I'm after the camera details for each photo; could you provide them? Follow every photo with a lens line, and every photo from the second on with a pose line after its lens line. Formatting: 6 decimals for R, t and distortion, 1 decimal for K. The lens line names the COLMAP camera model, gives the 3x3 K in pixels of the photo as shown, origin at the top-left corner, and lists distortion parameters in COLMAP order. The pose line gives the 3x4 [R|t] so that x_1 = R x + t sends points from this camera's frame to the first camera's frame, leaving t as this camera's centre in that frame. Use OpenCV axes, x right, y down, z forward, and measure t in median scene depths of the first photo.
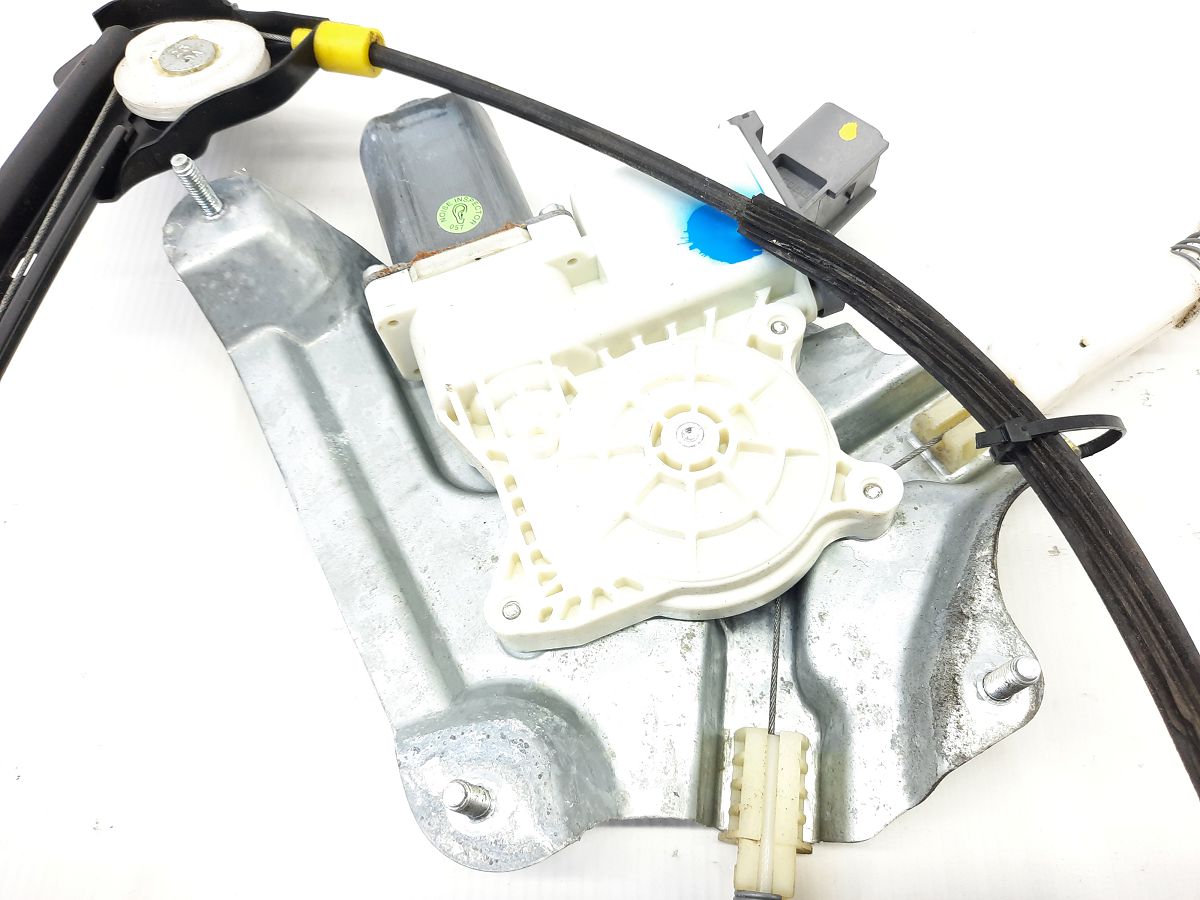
lens RADIAL K [[880.6, 0, 594.8], [0, 880.6, 445.1], [0, 0, 1]] dist [0.014014, -0.009469]
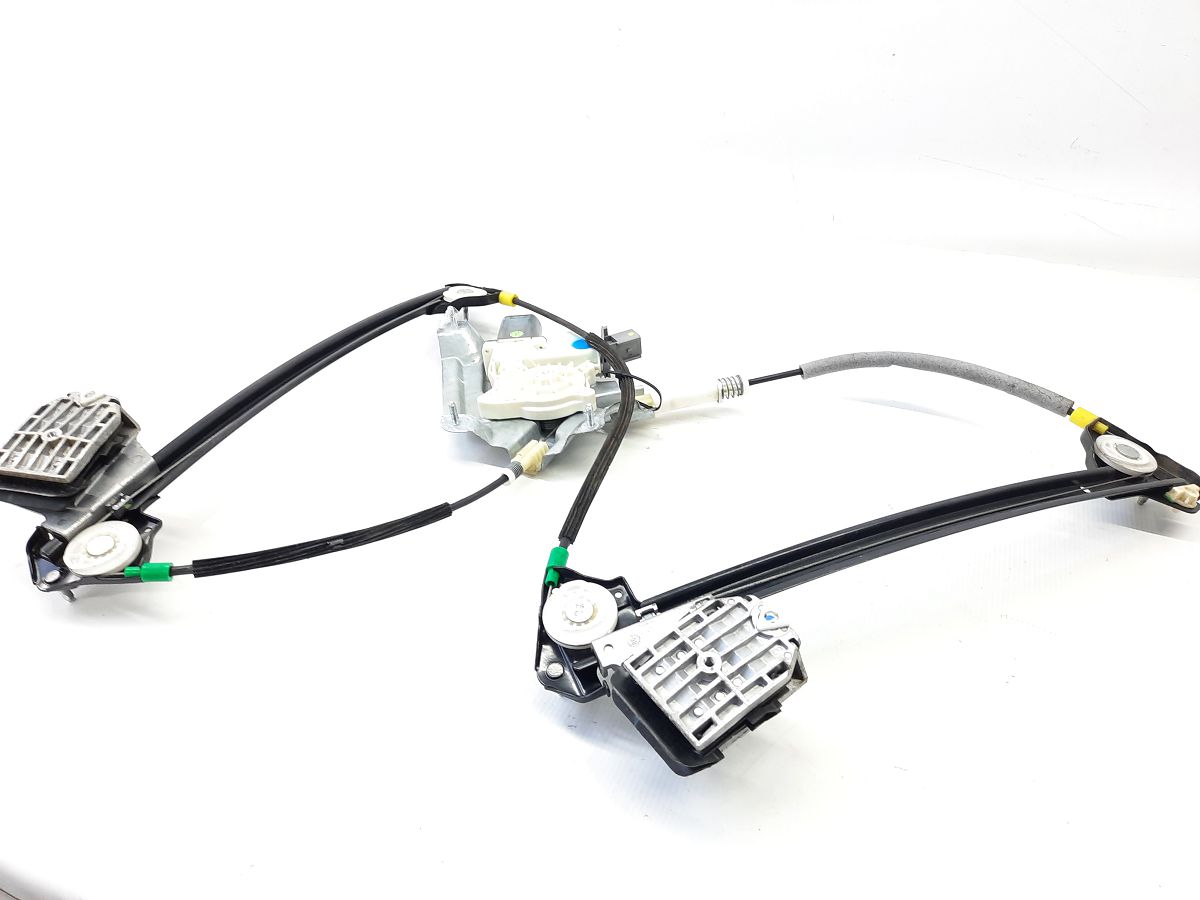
lens RADIAL K [[857.5, 0, 600.0], [0, 857.5, 450.0], [0, 0, 1]] dist [0.013670, -0.003014]
pose [[0.943991, 0.200113, -0.262368, 1.115063], [-0.304691, 0.833853, -0.460275, 1.548732], [0.126669, 0.514436, 0.848121, -1.556817]]
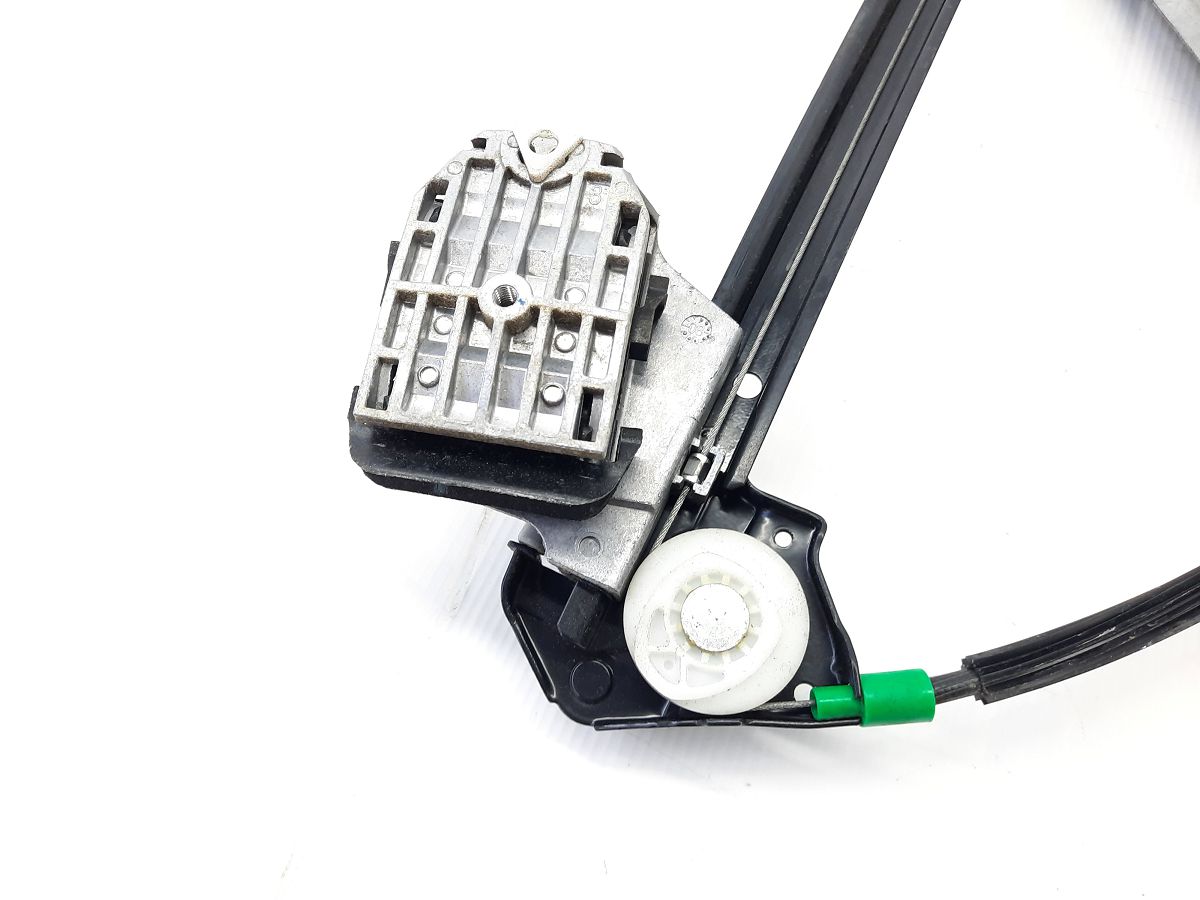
lens RADIAL K [[892.4, 0, 614.1], [0, 892.4, 450.2], [0, 0, 1]] dist [0.027266, -0.002534]
pose [[0.926503, 0.298327, -0.229333, -0.565707], [-0.307419, 0.951565, -0.004130, 1.006792], [0.216993, 0.074327, 0.973339, -0.576691]]
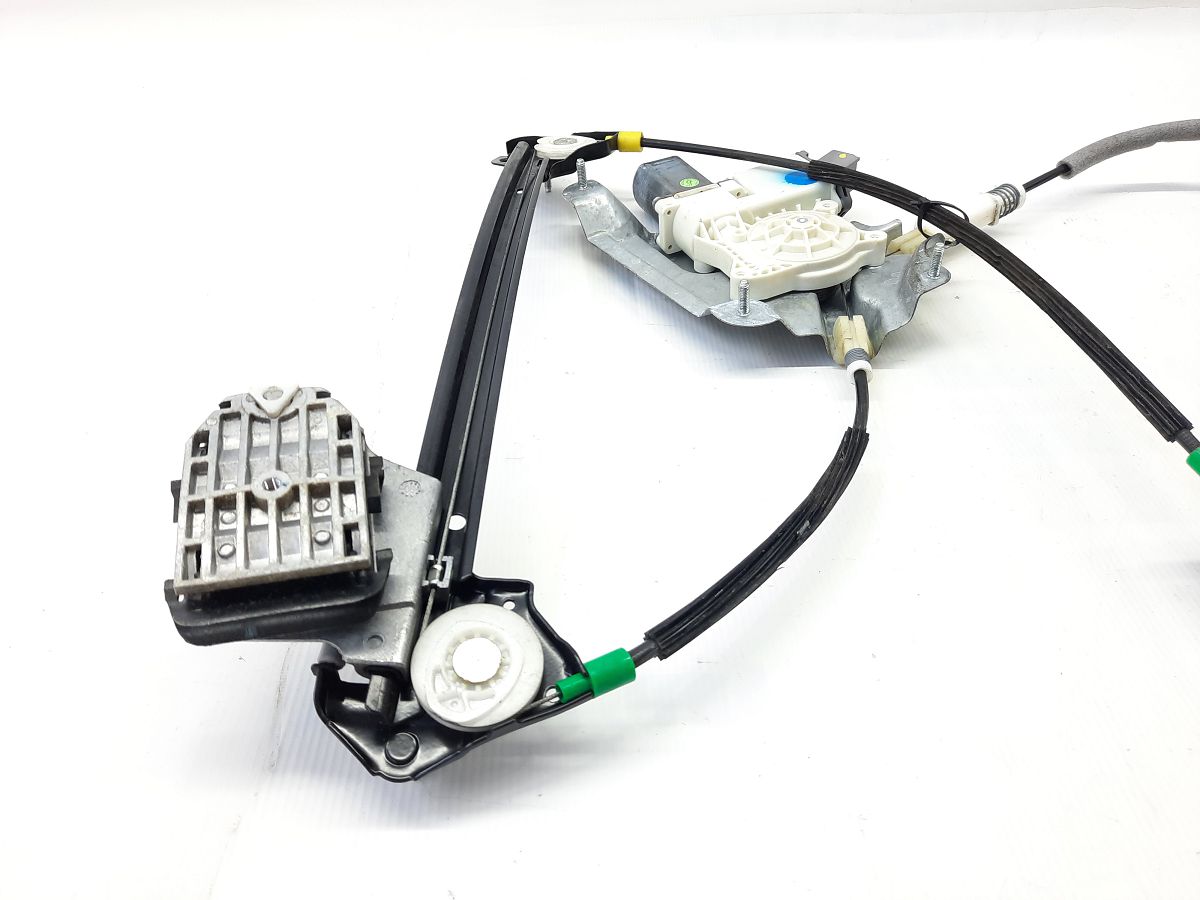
lens RADIAL K [[857.5, 0, 600.0], [0, 857.5, 450.0], [0, 0, 1]] dist [0.013670, -0.003014]
pose [[0.999137, -0.024017, 0.033880, -0.492577], [0.035264, 0.921530, -0.386703, 1.314535], [-0.021934, 0.387564, 0.921582, -0.886170]]
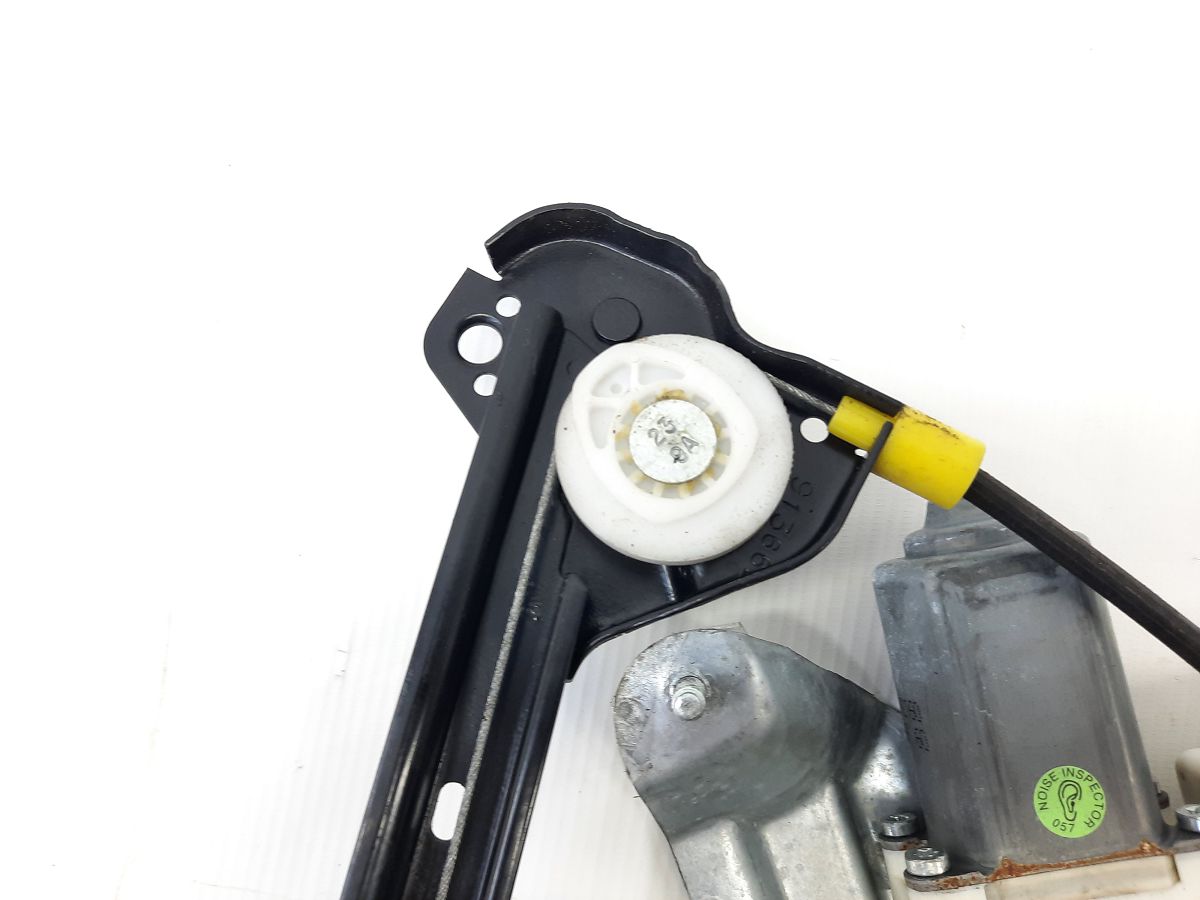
lens RADIAL K [[880.6, 0, 594.8], [0, 880.6, 445.1], [0, 0, 1]] dist [0.014014, -0.009469]
pose [[0.986863, 0.159207, -0.027478, -0.530134], [-0.138652, 0.921894, 0.361783, -0.700040], [0.082930, -0.353220, 0.931857, 0.435418]]
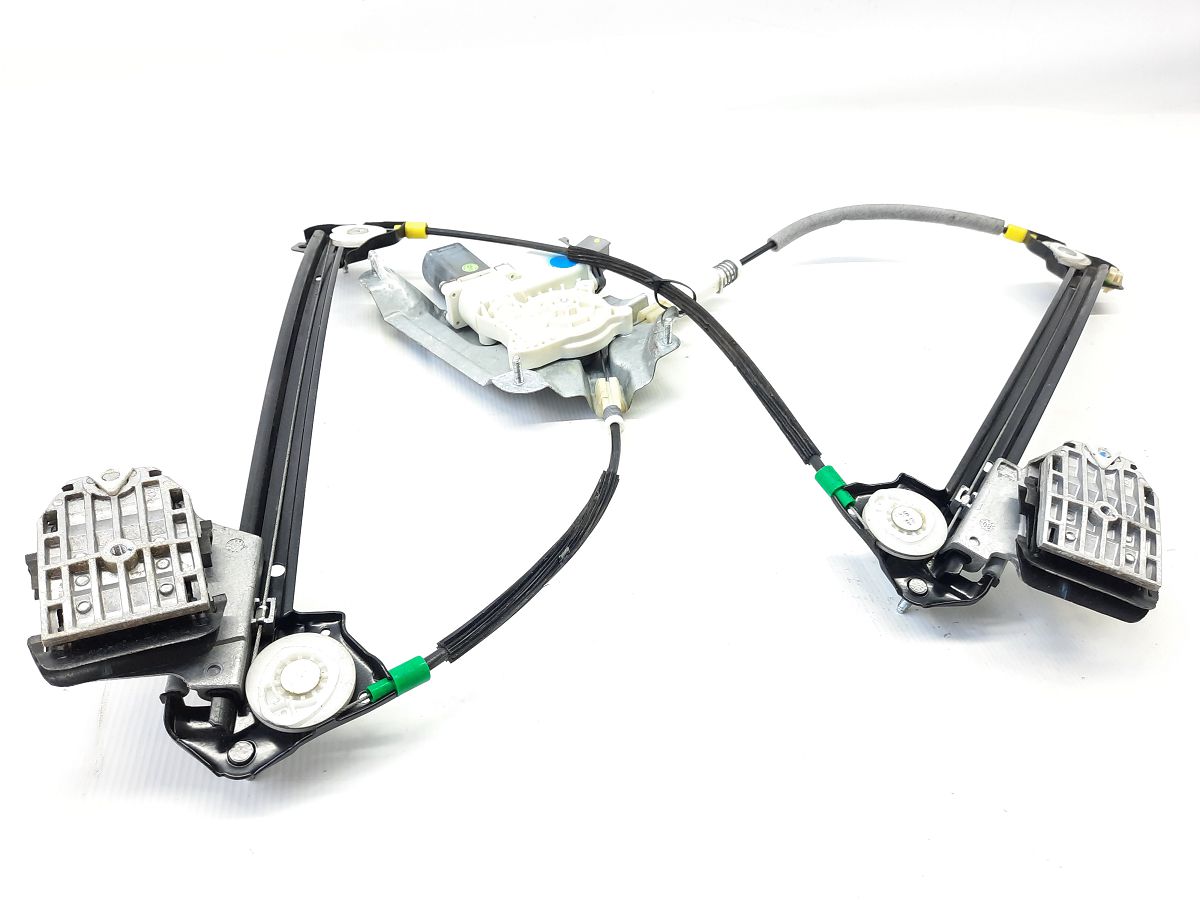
lens RADIAL K [[880.6, 0, 594.8], [0, 880.6, 445.1], [0, 0, 1]] dist [0.014014, -0.009469]
pose [[0.970283, -0.080606, 0.228154, -0.451772], [0.172800, 0.890857, -0.420136, 1.487111], [-0.169387, 0.447076, 0.878312, -1.281266]]
